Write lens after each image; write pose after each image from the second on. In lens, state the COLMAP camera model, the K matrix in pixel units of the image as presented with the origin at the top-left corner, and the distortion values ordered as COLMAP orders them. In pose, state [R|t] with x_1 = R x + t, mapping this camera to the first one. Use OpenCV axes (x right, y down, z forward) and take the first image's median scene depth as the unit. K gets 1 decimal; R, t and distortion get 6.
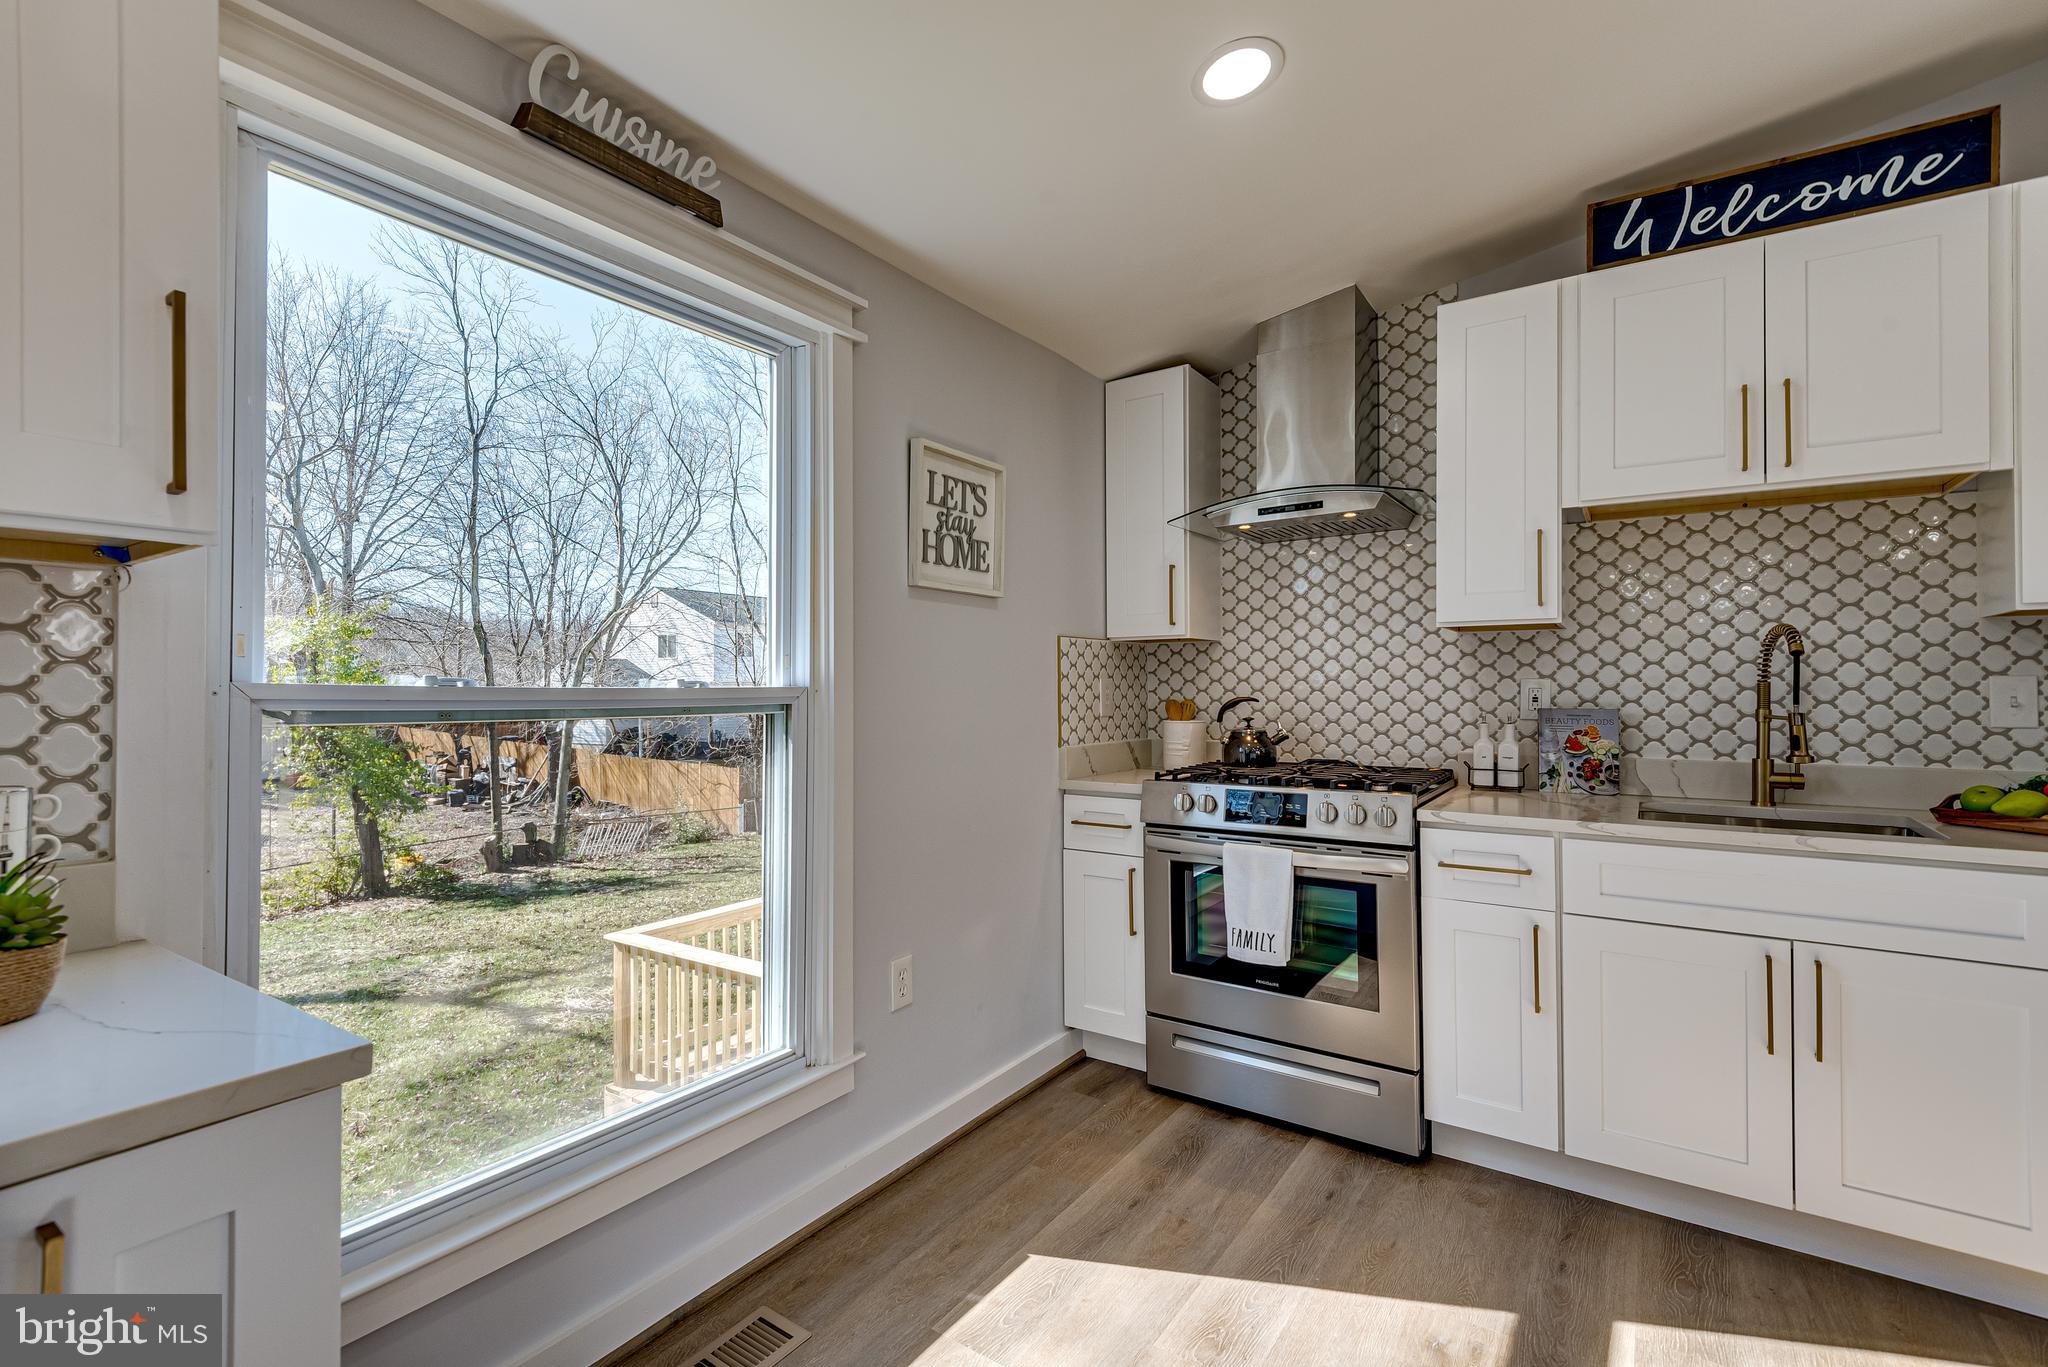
lens RADIAL K [[926.9, 0, 1008.7], [0, 926.9, 676.3], [0, 0, 1]] dist [0.025367, -0.012611]
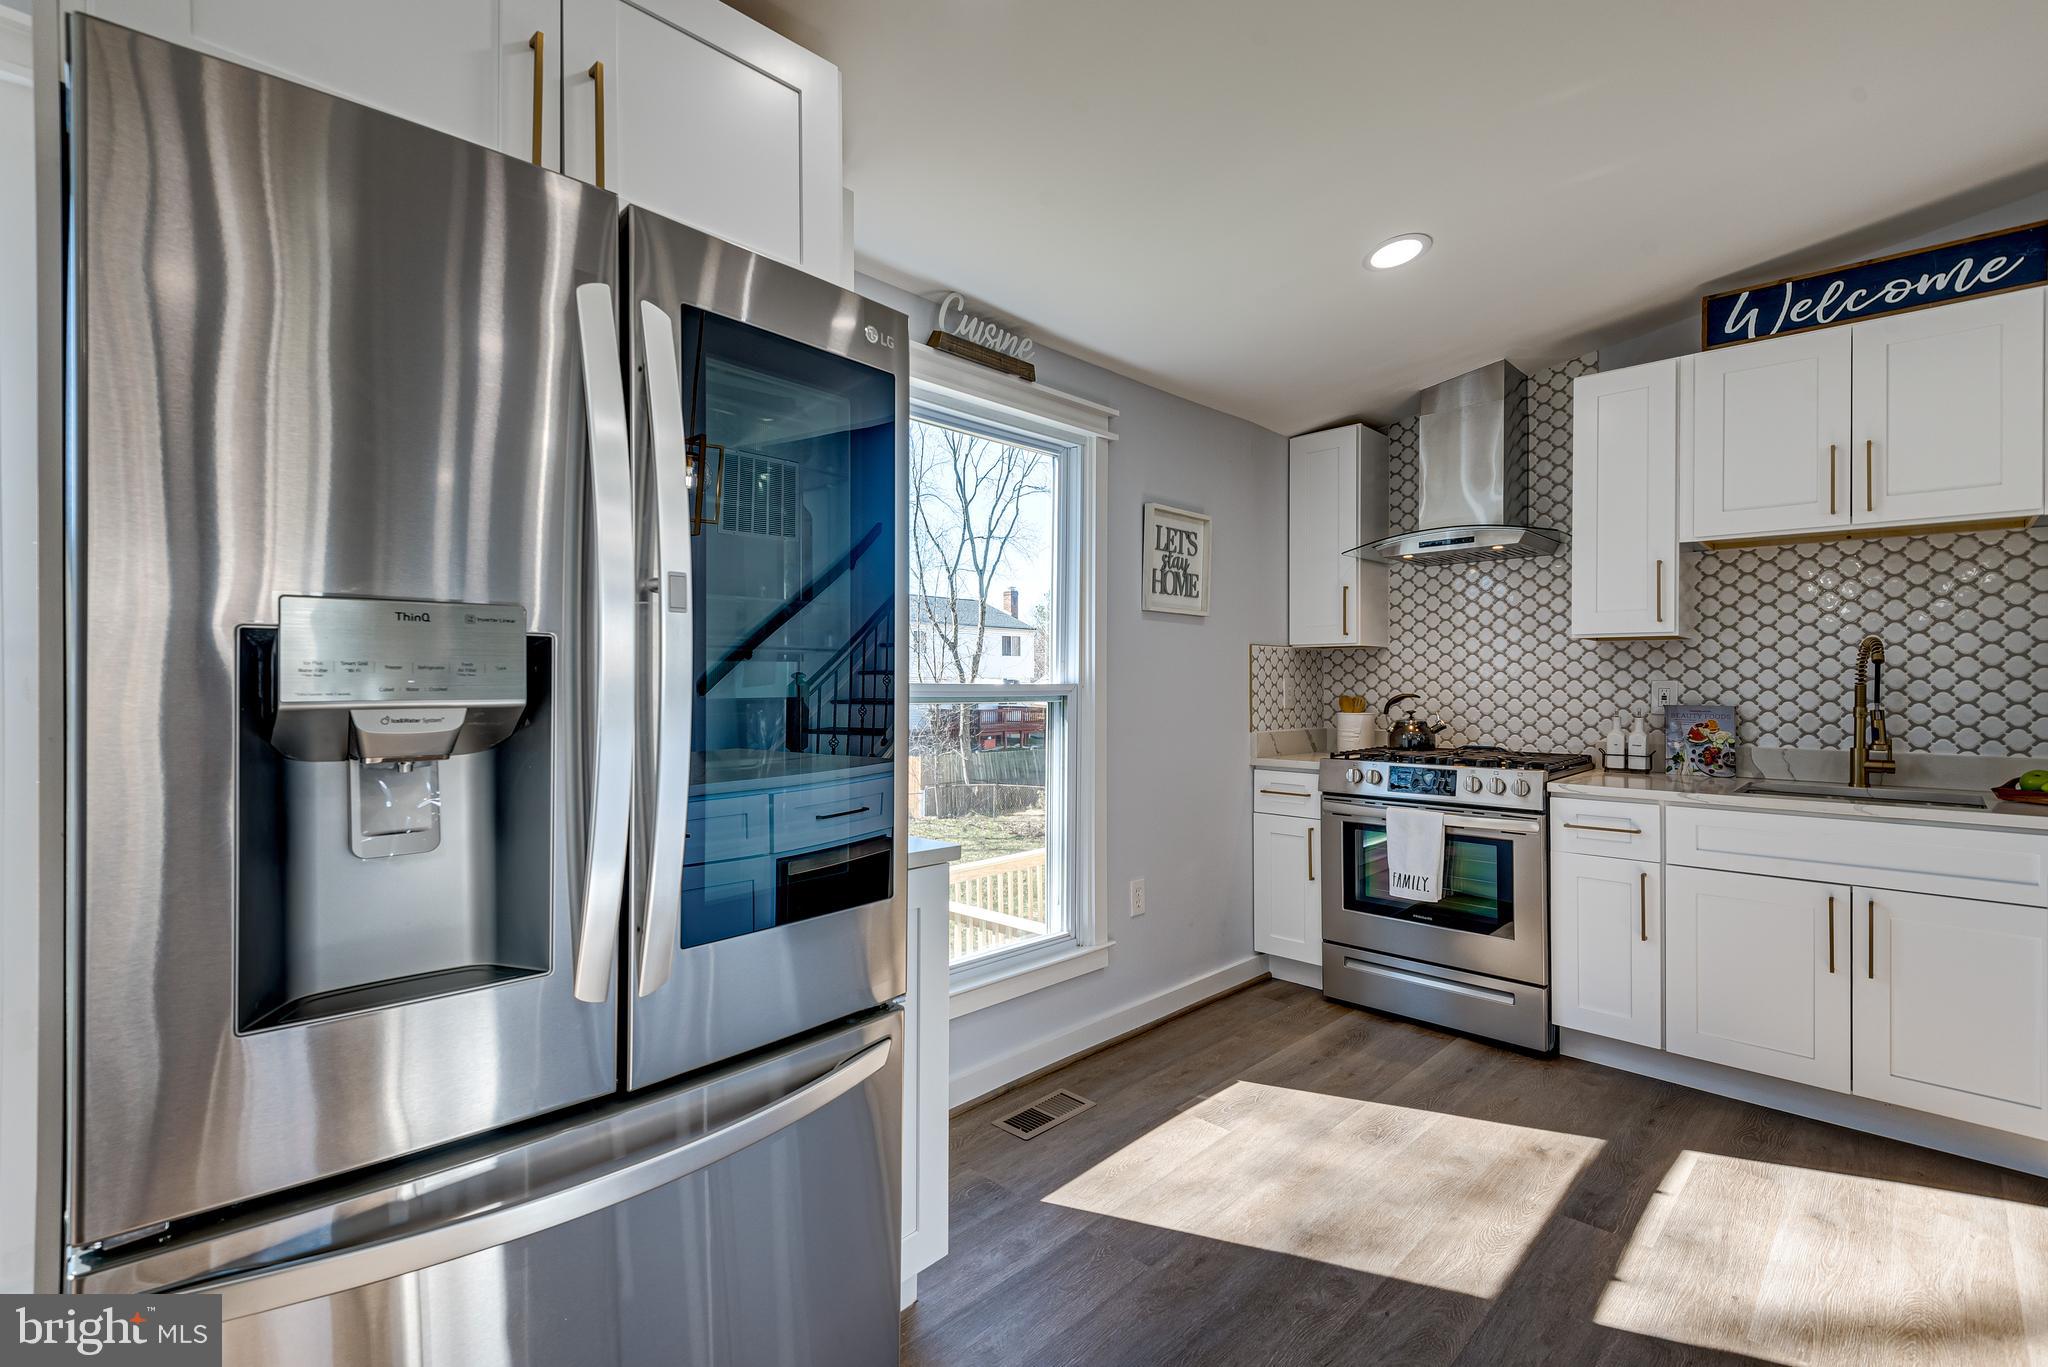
lens RADIAL K [[926.9, 0, 1000.4], [0, 926.9, 673.2], [0, 0, 1]] dist [0.025367, -0.012611]
pose [[0.983581, 0.004308, -0.180414, -0.063804], [-0.003906, 0.999989, 0.002584, -0.007149], [0.180423, -0.001837, 0.983587, -0.368256]]
